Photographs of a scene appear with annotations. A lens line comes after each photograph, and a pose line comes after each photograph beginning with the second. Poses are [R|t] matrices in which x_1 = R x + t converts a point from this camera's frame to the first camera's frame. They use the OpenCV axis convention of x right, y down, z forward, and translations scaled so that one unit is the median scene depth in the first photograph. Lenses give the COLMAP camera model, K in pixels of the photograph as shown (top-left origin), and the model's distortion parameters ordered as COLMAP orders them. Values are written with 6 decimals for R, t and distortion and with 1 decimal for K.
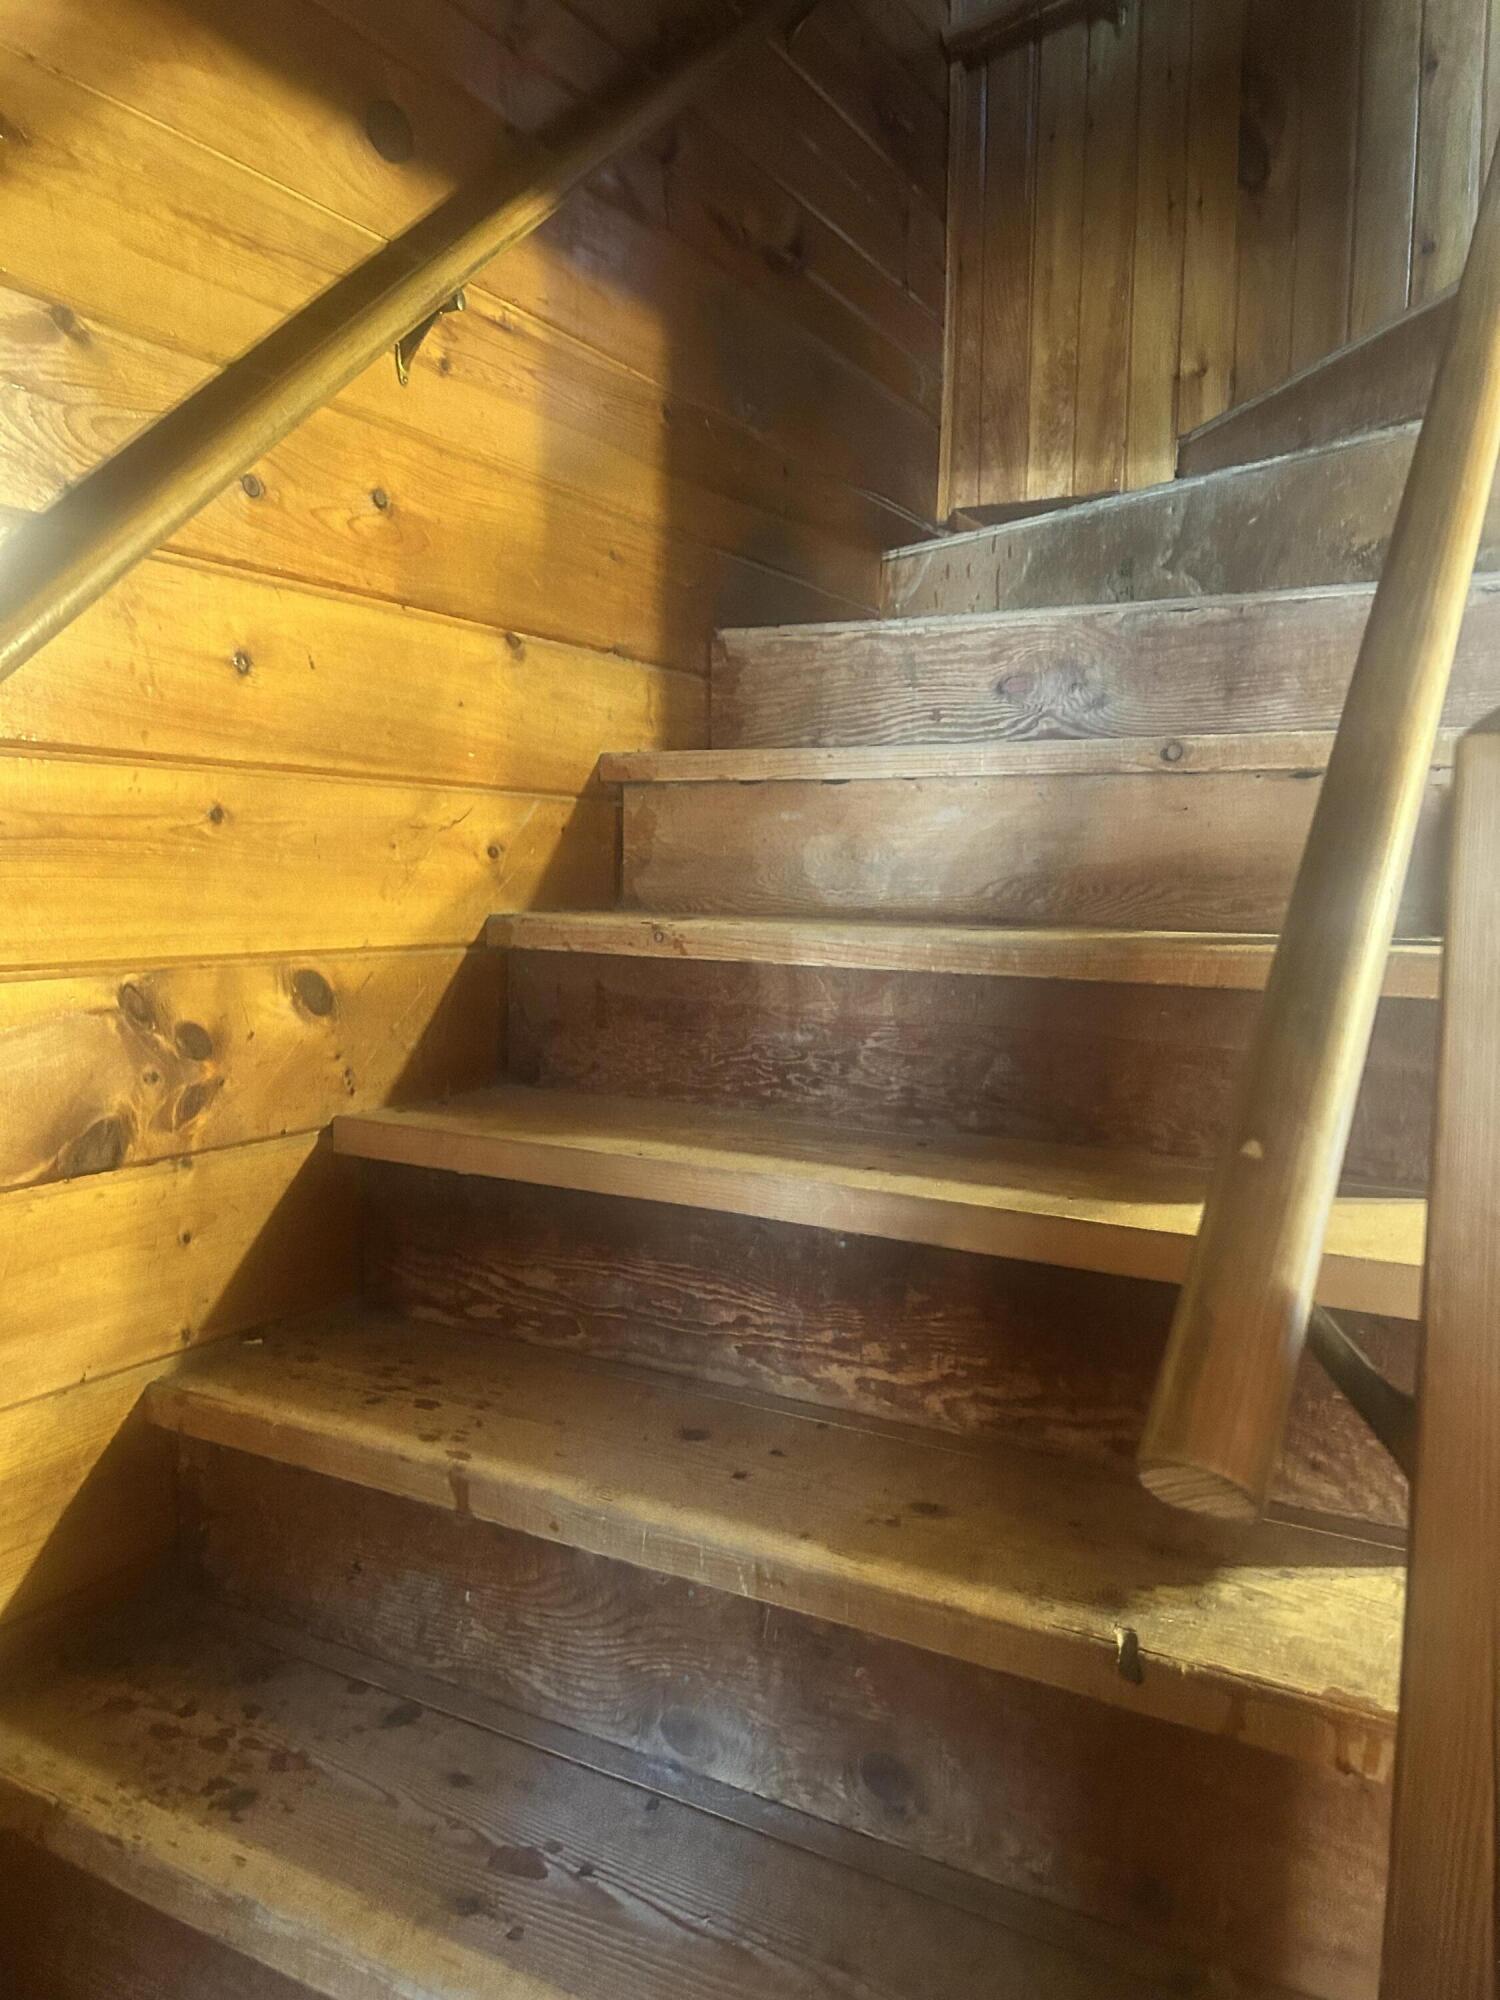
lens RADIAL K [[1500.3, 0, 750.2], [0, 1500.3, 1005.7], [0, 0, 1]] dist [0.058875, -0.064184]
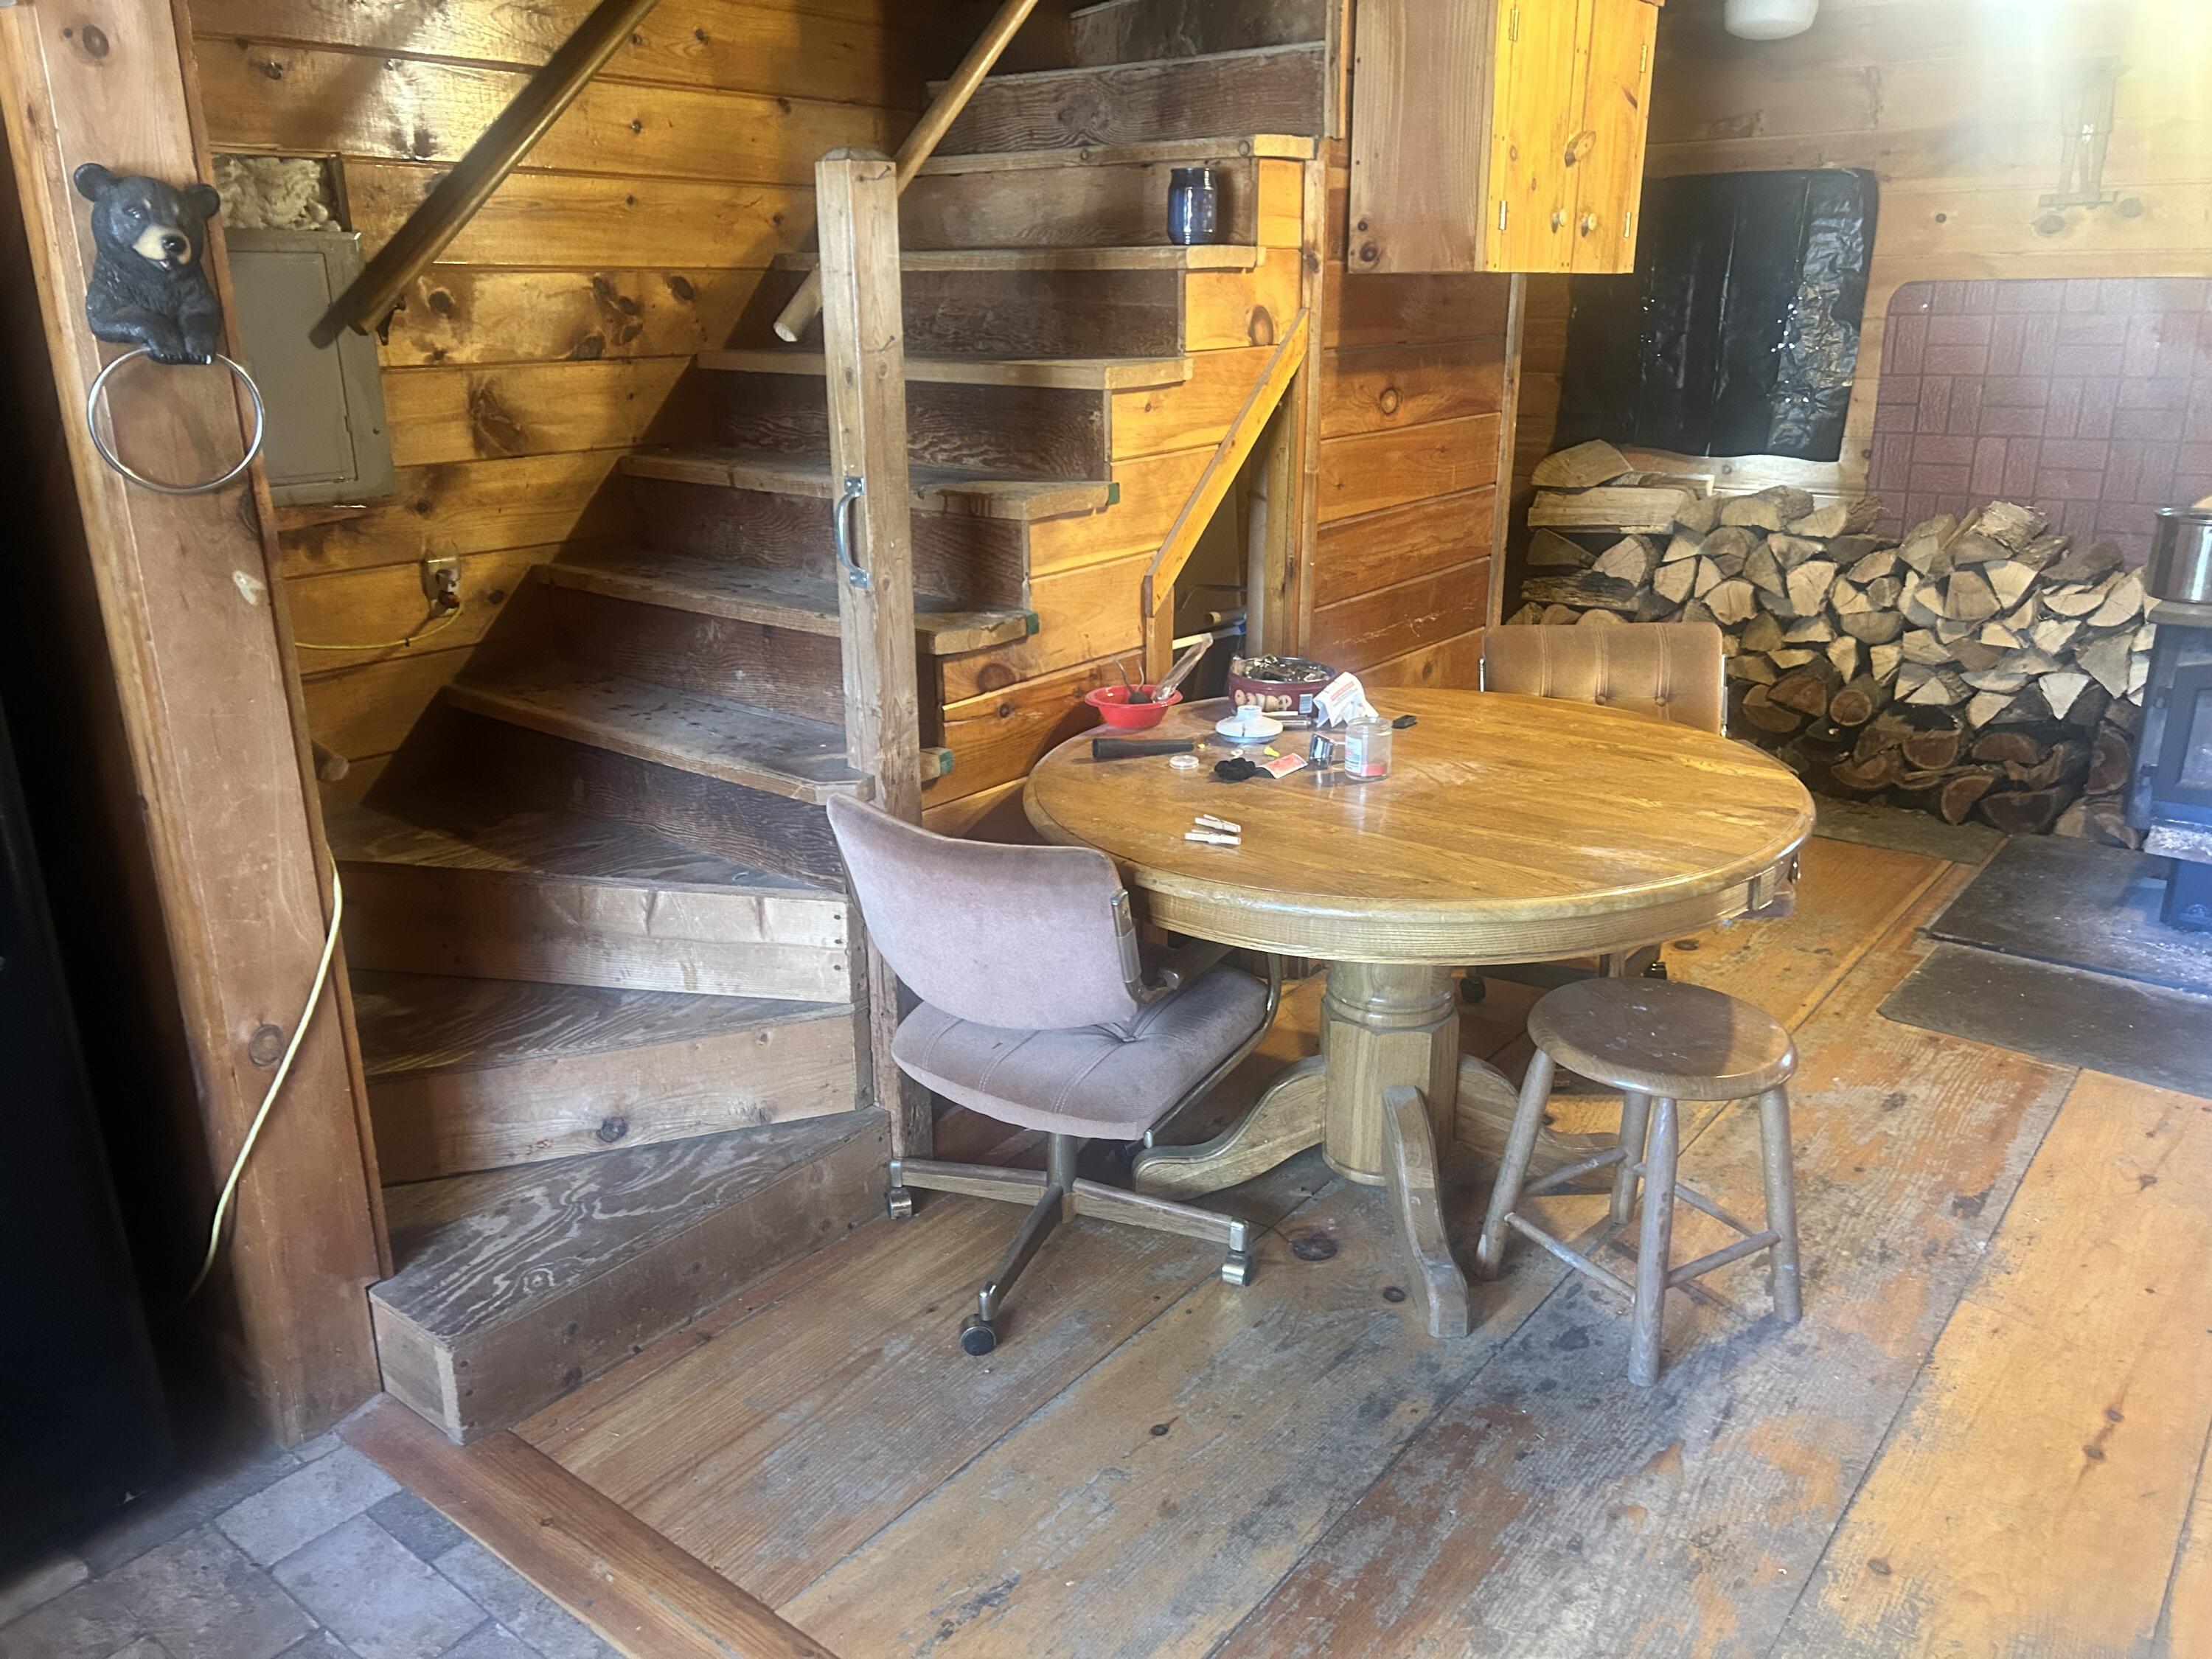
lens RADIAL K [[1659.4, 0, 1099.7], [0, 1659.4, 845.6], [0, 0, 1]] dist [0.058875, -0.064184]
pose [[0.986712, 0.032025, -0.159292, 0.733837], [0.005175, 0.973691, 0.227813, 0.234419], [0.162397, -0.225611, 0.960587, -1.439042]]
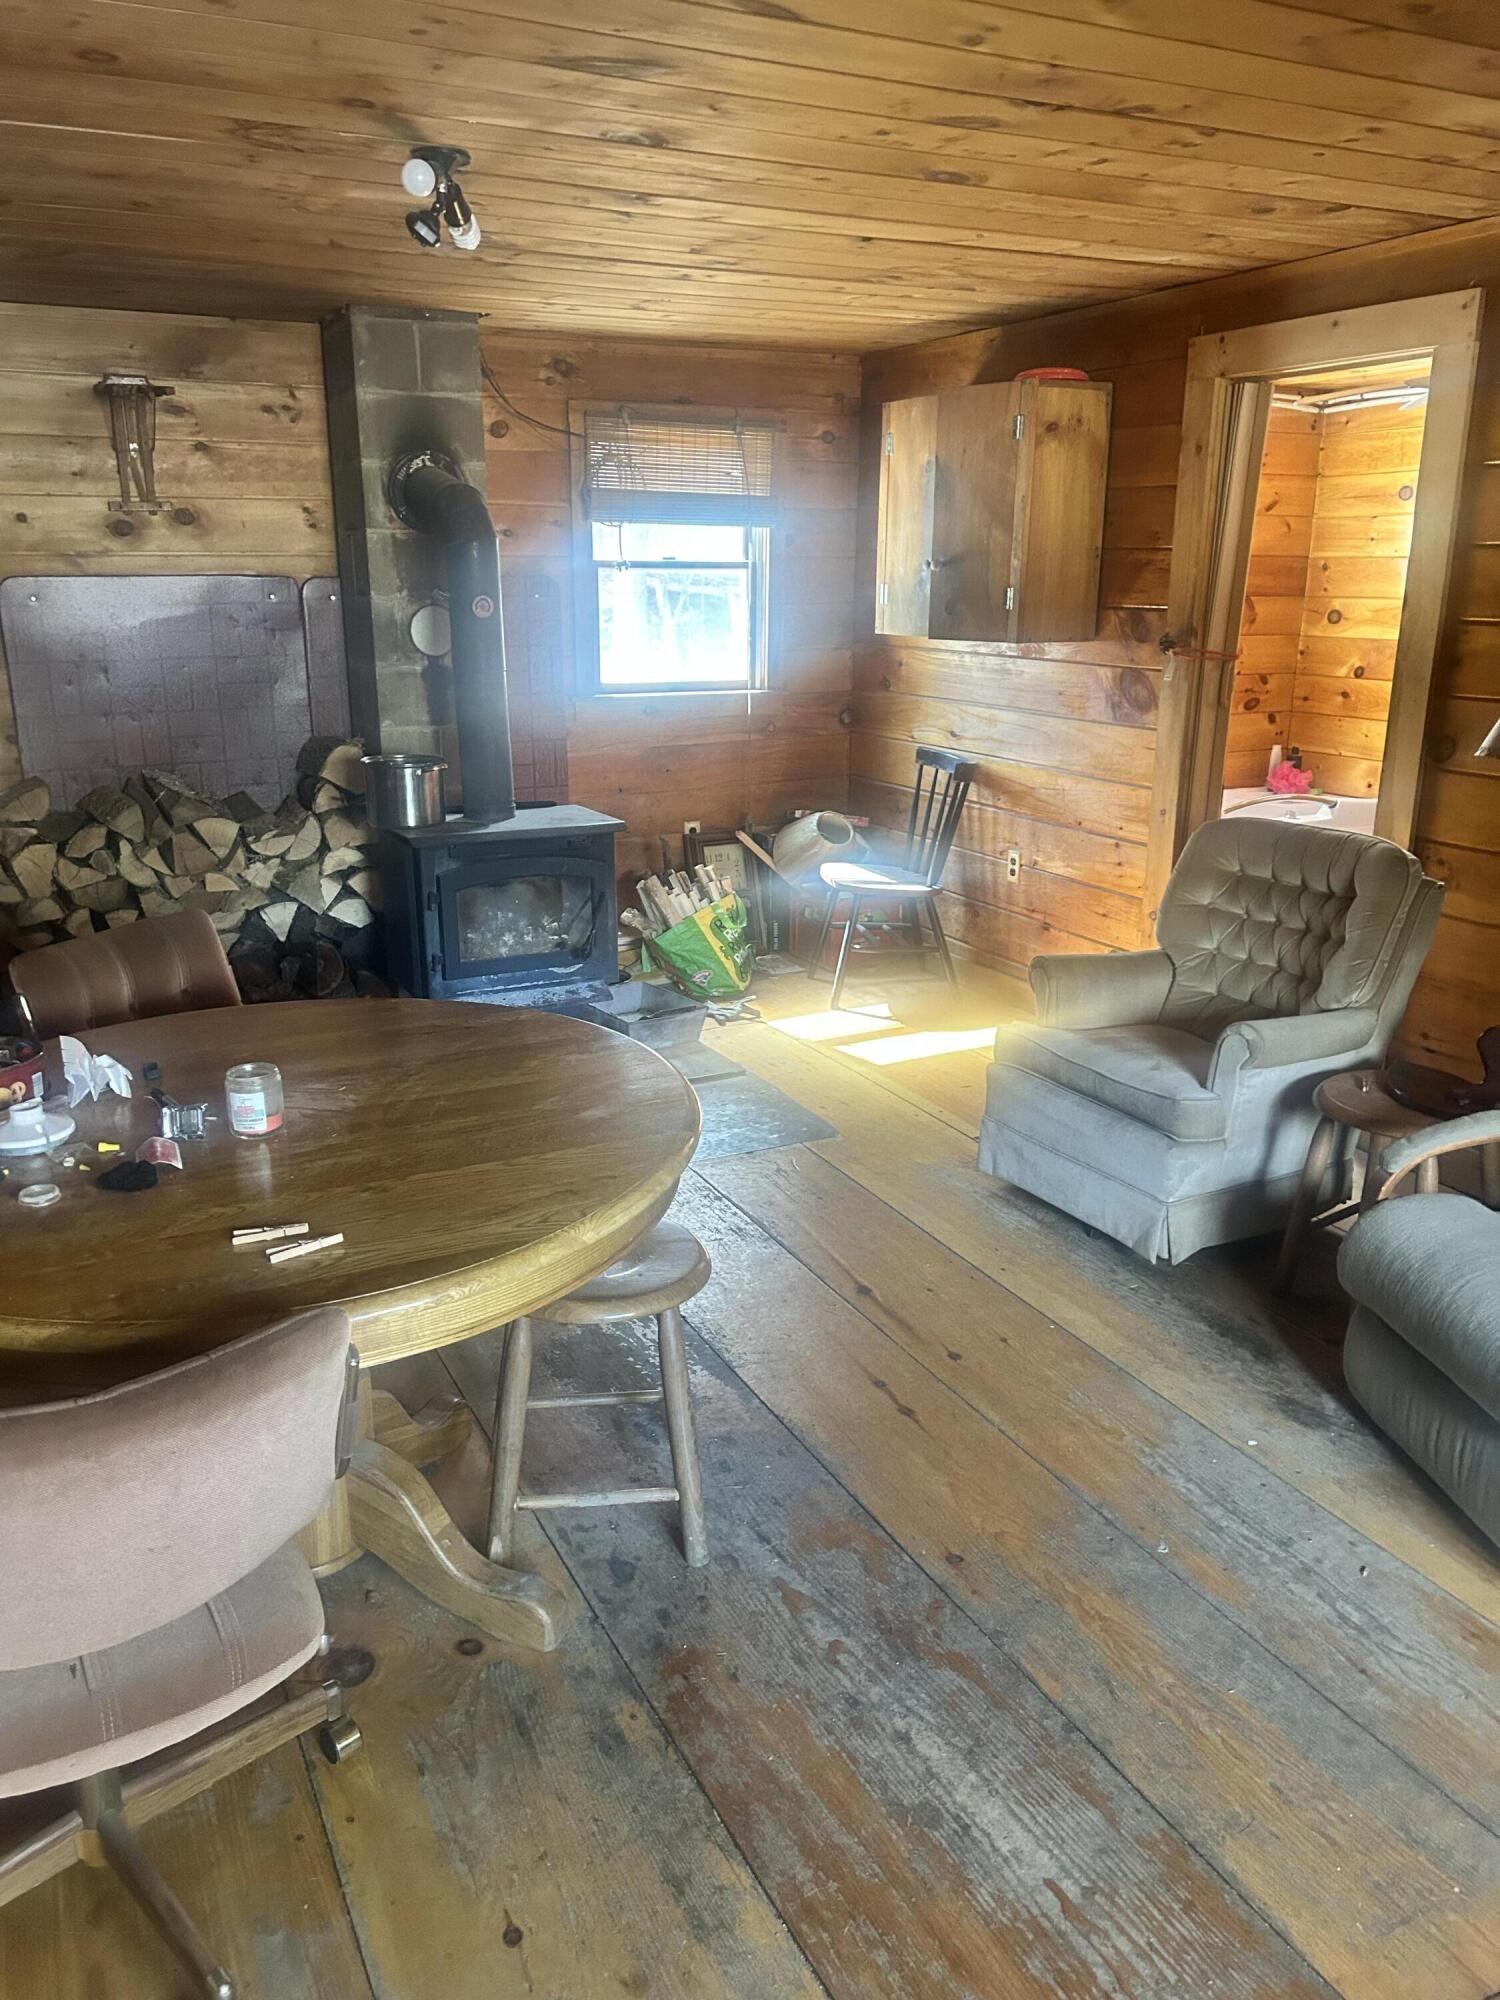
lens RADIAL K [[1500.3, 0, 727.2], [0, 1500.3, 1000.2], [0, 0, 1]] dist [0.058875, -0.064184]
pose [[0.564157, -0.238236, 0.790550, -0.169727], [0.083489, 0.969021, 0.232439, 0.154970], [-0.821435, -0.065130, 0.566570, -0.761809]]
